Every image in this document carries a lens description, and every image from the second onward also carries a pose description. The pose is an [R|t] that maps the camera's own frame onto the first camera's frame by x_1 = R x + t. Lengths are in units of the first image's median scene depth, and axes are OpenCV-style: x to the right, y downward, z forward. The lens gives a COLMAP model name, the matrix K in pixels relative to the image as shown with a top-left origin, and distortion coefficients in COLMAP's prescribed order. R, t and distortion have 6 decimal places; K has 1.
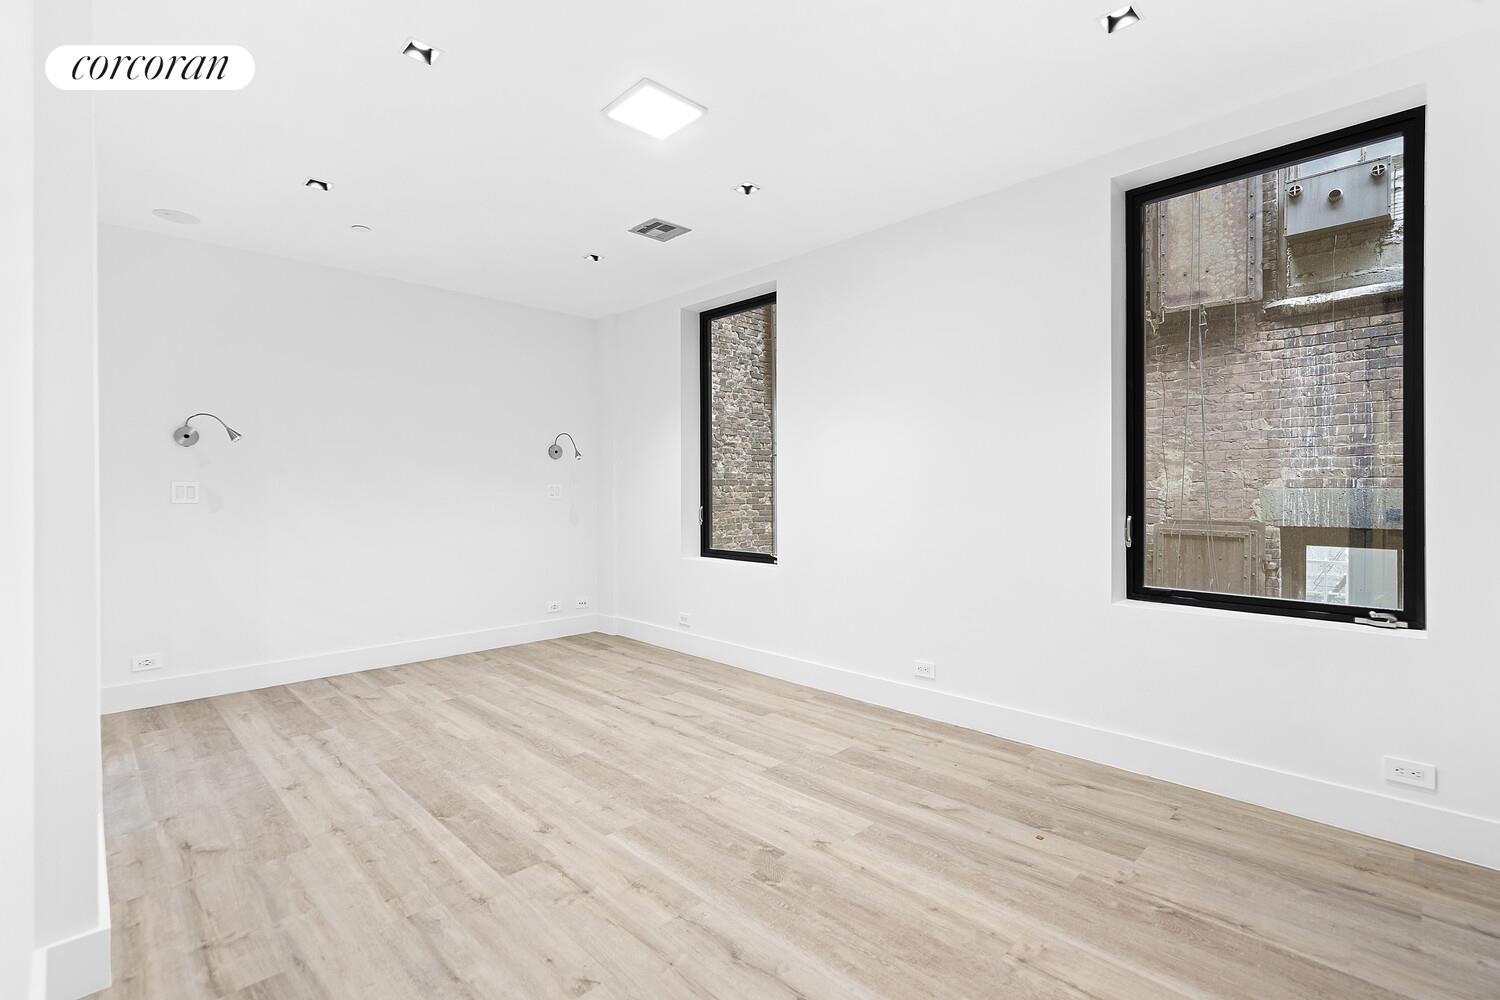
lens RADIAL K [[681.5, 0, 743.4], [0, 681.5, 495.8], [0, 0, 1]] dist [0.000616, 0.000049]
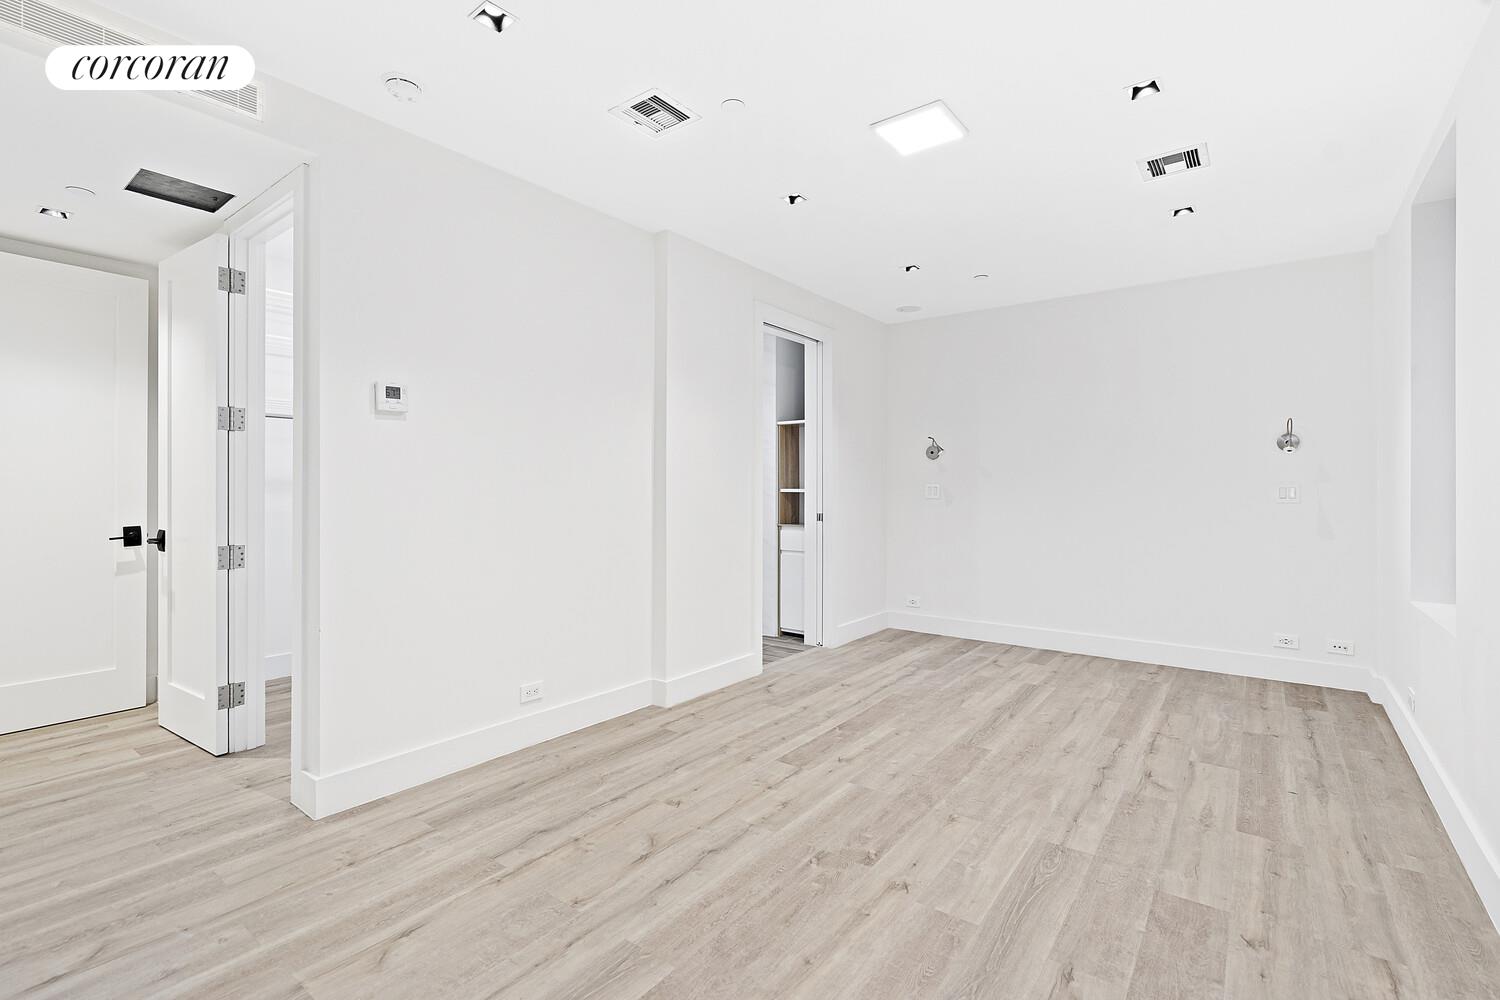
lens RADIAL K [[681.5, 0, 743.0], [0, 681.5, 493.3], [0, 0, 1]] dist [0.000616, 0.000049]
pose [[0.142879, 0.008531, -0.989703, 0.791247], [-0.009116, 0.999932, 0.007303, -0.010915], [0.989698, 0.007978, 0.142947, 0.538158]]
